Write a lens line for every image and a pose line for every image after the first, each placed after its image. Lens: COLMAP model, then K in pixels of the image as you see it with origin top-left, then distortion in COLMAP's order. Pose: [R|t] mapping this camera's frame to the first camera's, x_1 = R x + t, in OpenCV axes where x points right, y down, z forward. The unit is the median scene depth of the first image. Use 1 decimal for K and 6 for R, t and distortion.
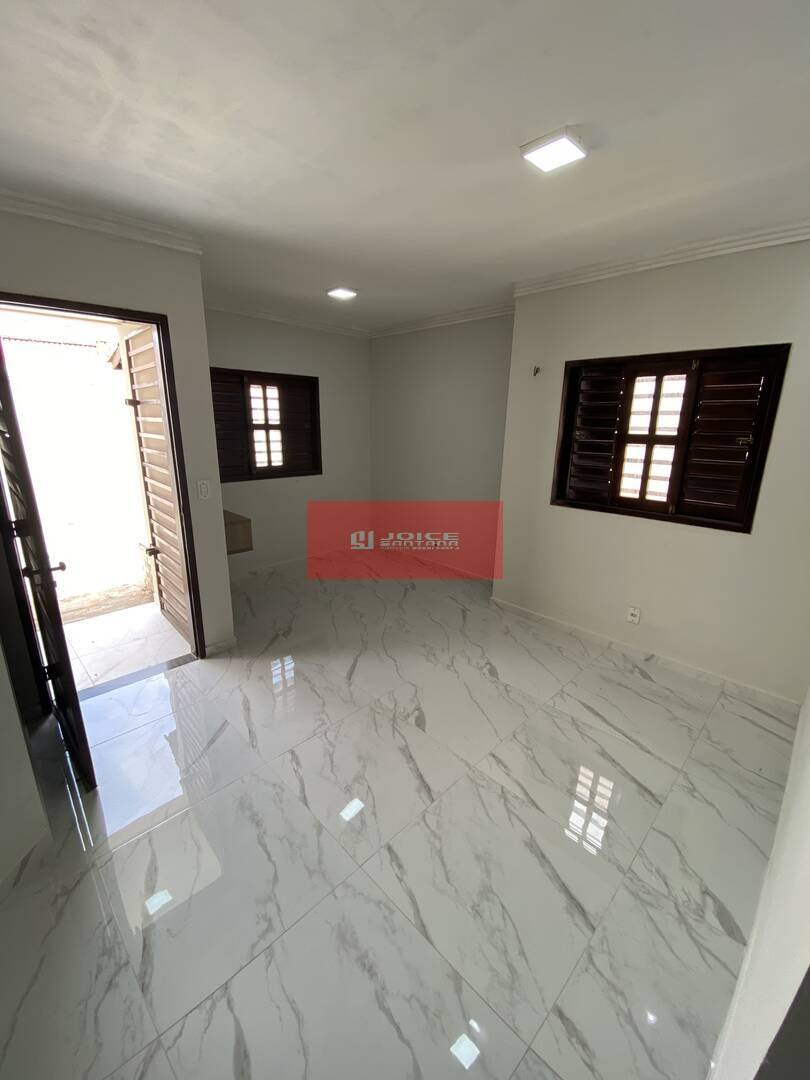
lens RADIAL K [[439.1, 0, 400.6], [0, 439.1, 537.0], [0, 0, 1]] dist [0.009046, -0.013998]
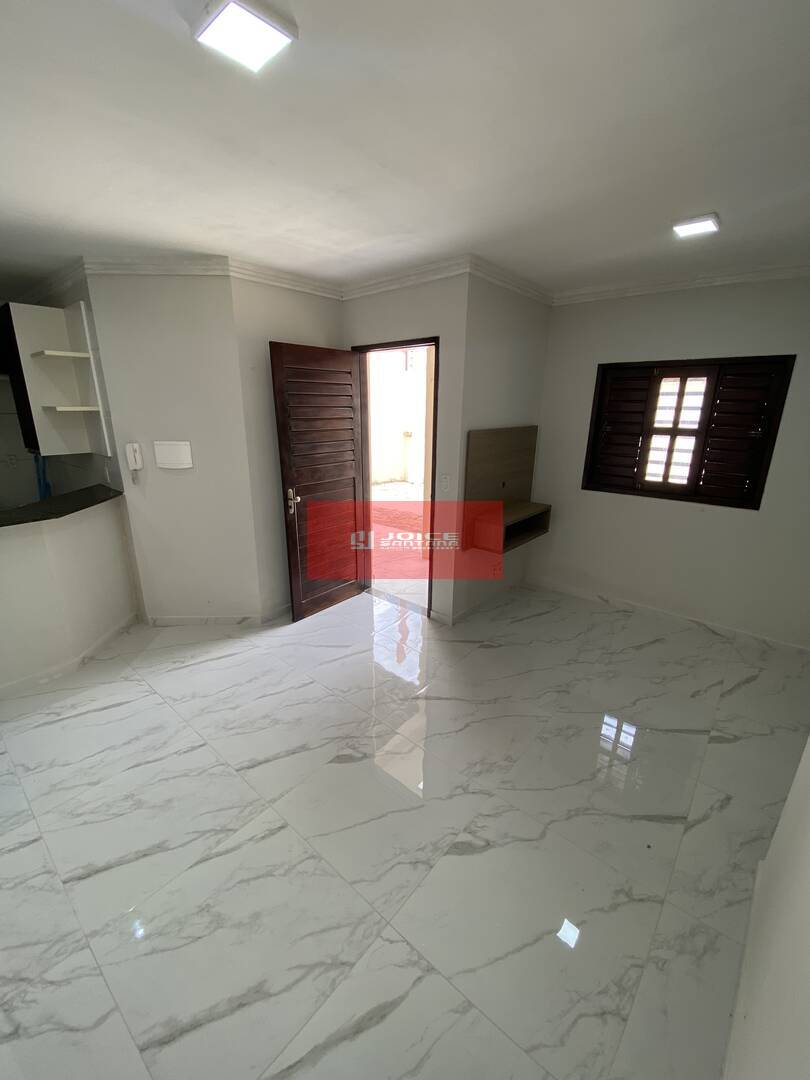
lens RADIAL K [[439.1, 0, 399.0], [0, 439.1, 533.6], [0, 0, 1]] dist [0.009046, -0.013998]
pose [[0.082196, 0.274334, -0.958115, 0.817536], [-0.264587, 0.932876, 0.244408, -0.273985], [0.960852, 0.233416, 0.149264, 0.884545]]
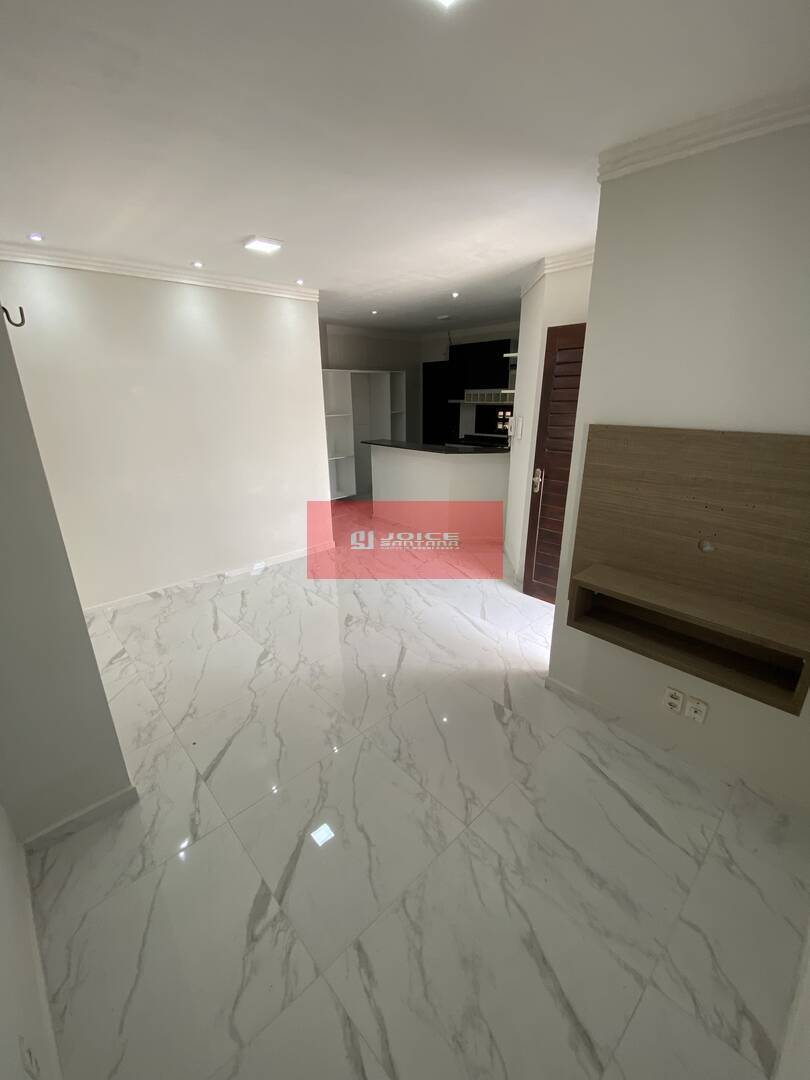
lens RADIAL K [[439.1, 0, 410.3], [0, 439.1, 538.5], [0, 0, 1]] dist [0.009046, -0.013998]
pose [[-0.999870, -0.009816, 0.012792, -0.173130], [-0.000990, 0.829207, 0.558941, -0.601906], [-0.016094, 0.558856, -0.829109, 2.073457]]
